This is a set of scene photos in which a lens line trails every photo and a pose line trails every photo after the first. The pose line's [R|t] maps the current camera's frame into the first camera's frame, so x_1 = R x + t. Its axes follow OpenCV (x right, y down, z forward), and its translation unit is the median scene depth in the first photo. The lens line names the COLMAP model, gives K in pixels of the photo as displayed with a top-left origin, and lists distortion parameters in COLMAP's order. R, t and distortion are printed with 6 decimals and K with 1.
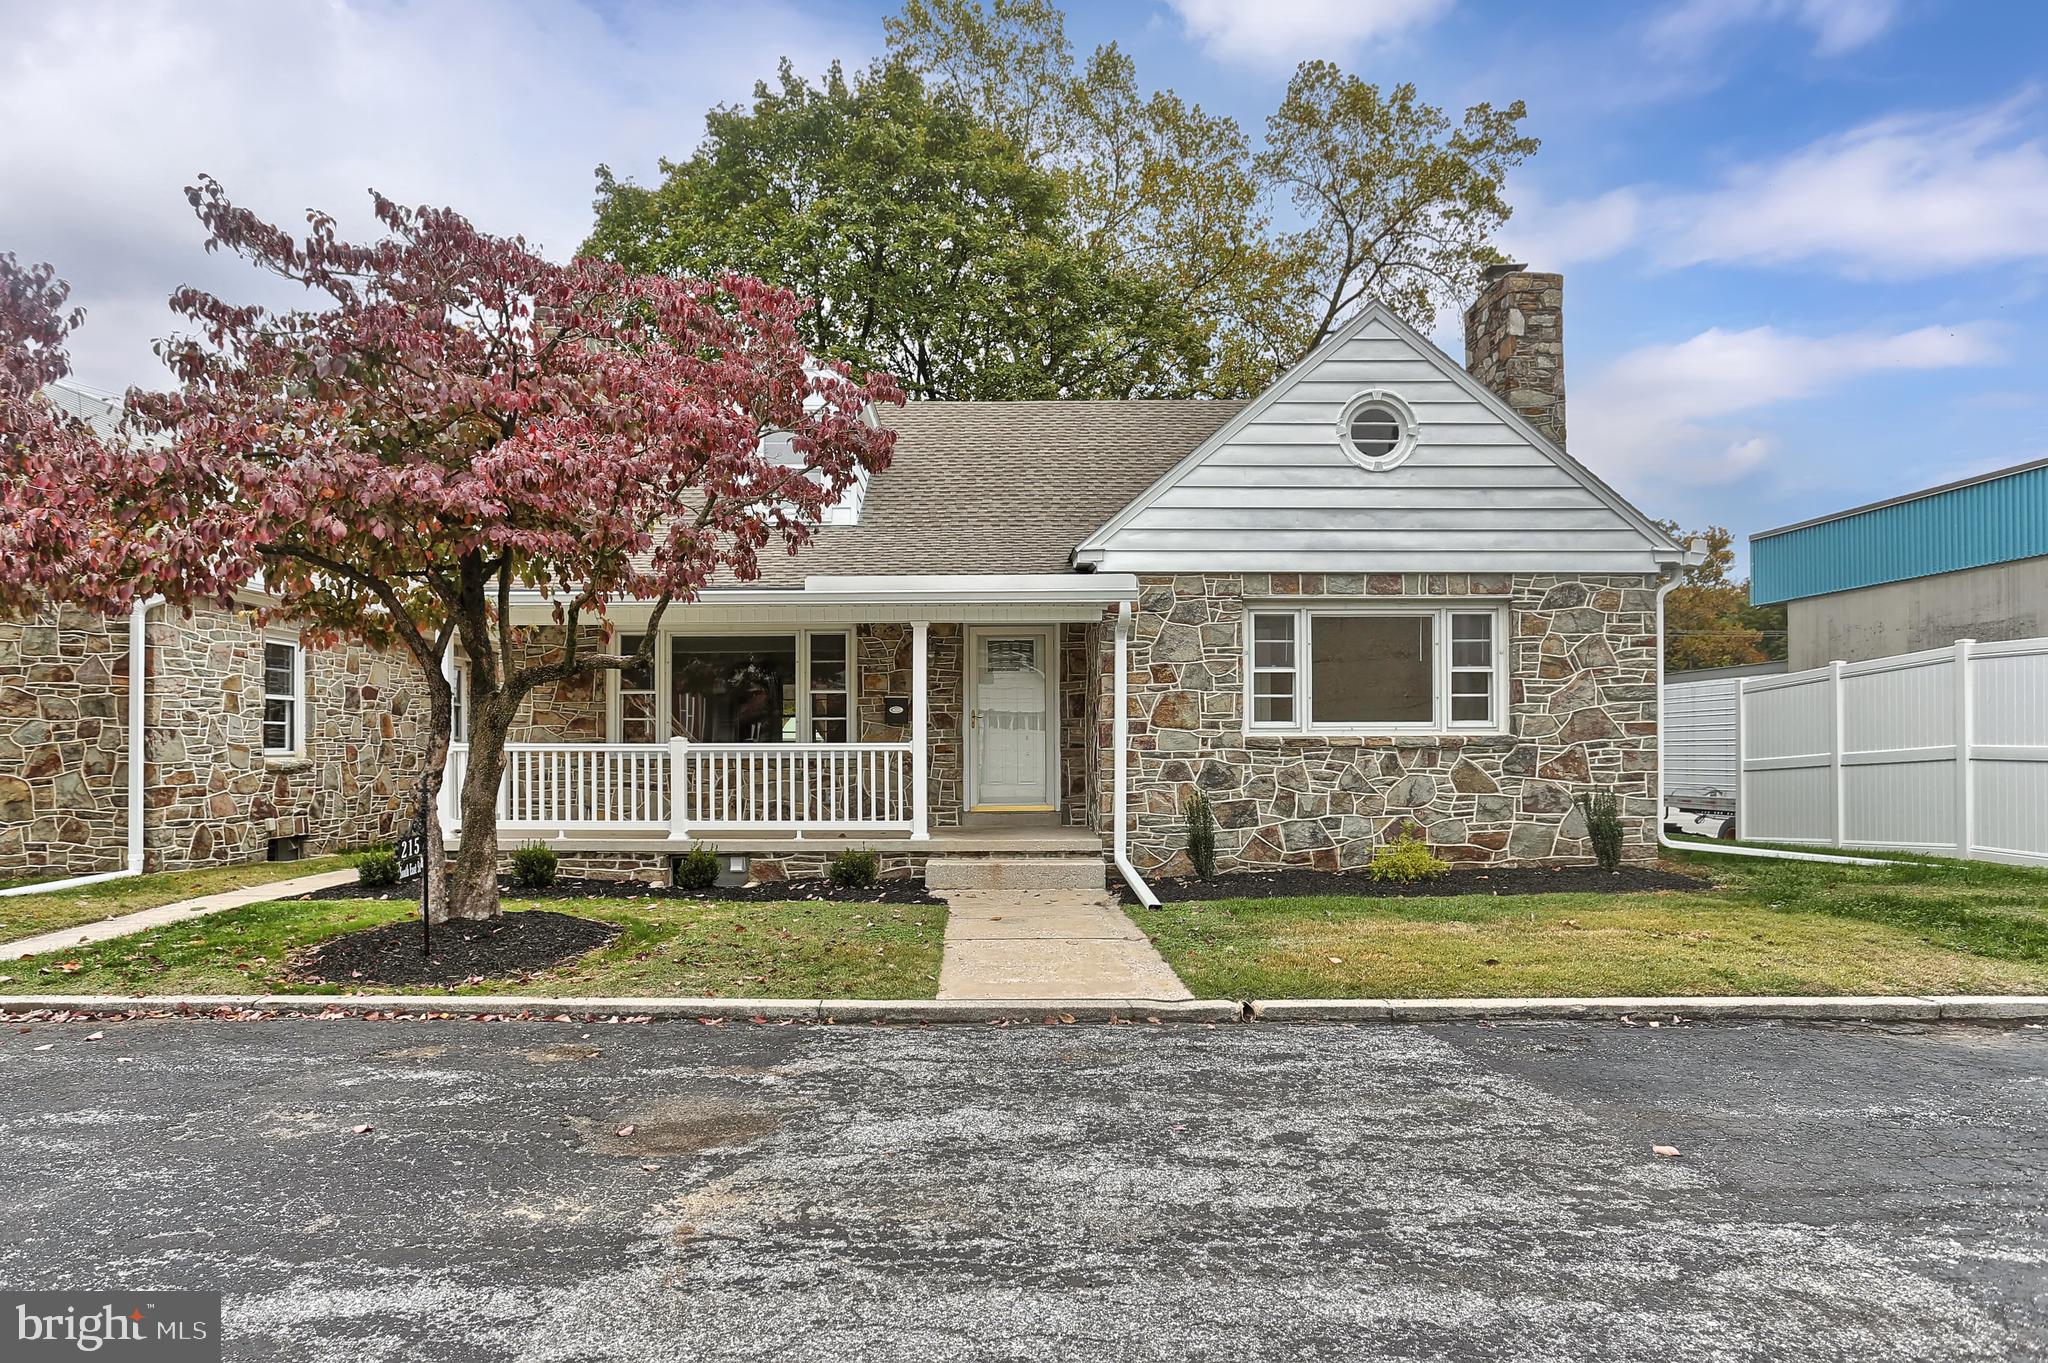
lens RADIAL K [[1137.6, 0, 1021.8], [0, 1137.6, 736.1], [0, 0, 1]] dist [-0.042038, 0.001668]
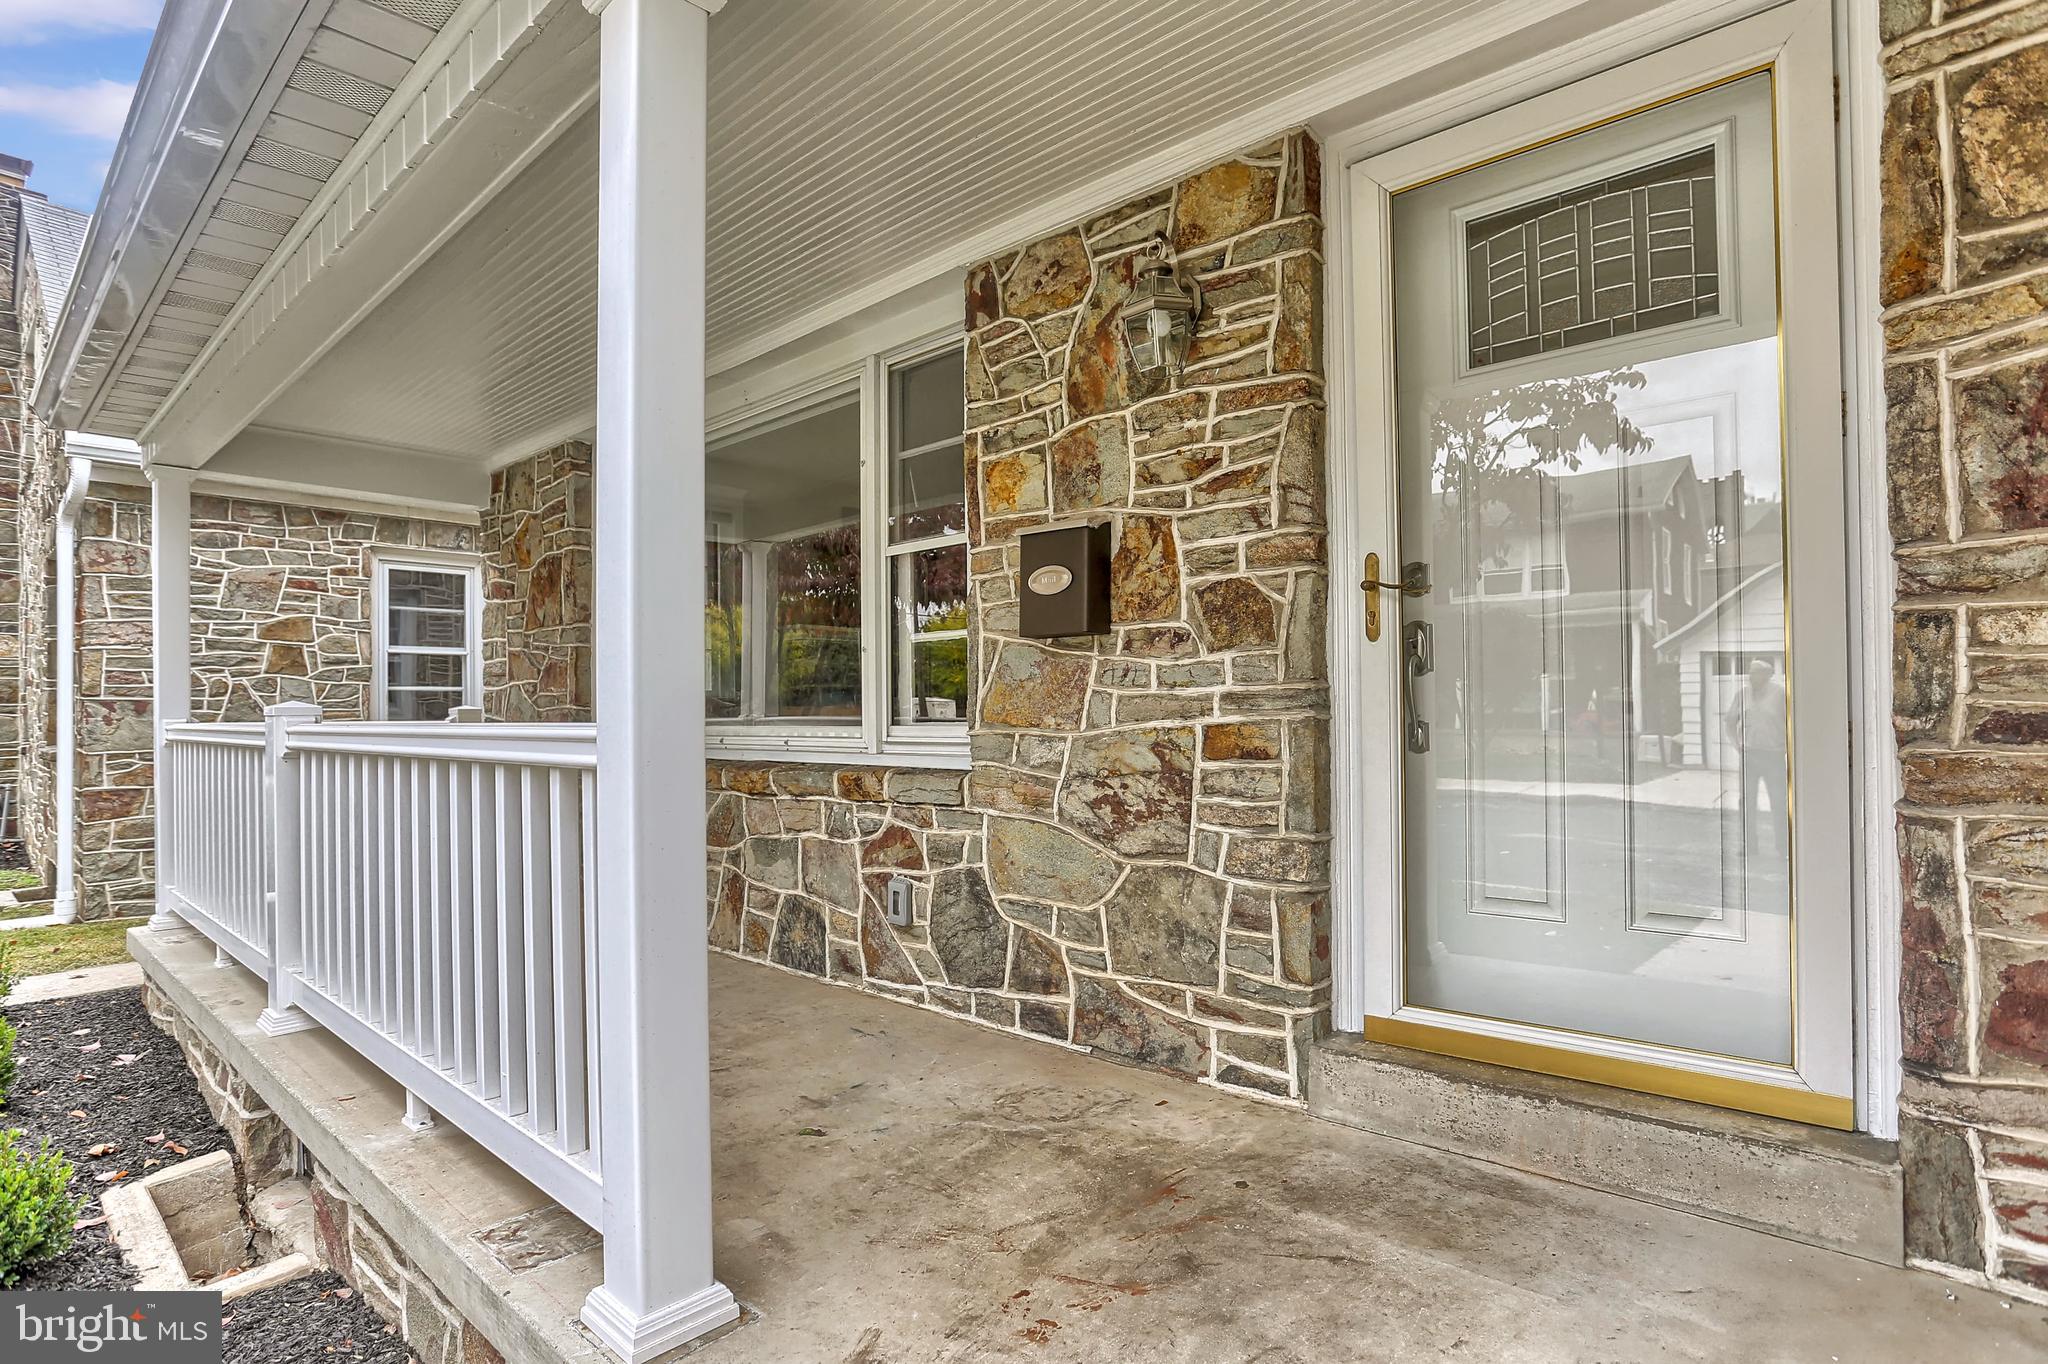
lens RADIAL K [[1087.3, 0, 1043.3], [0, 1087.3, 710.0], [0, 0, 1]] dist [-0.055823, 0.033938]
pose [[0.717272, -0.006946, -0.696759, 0.058058], [0.014861, 0.999875, 0.005330, 0.004049], [0.696635, -0.014177, 0.717285, 0.927939]]
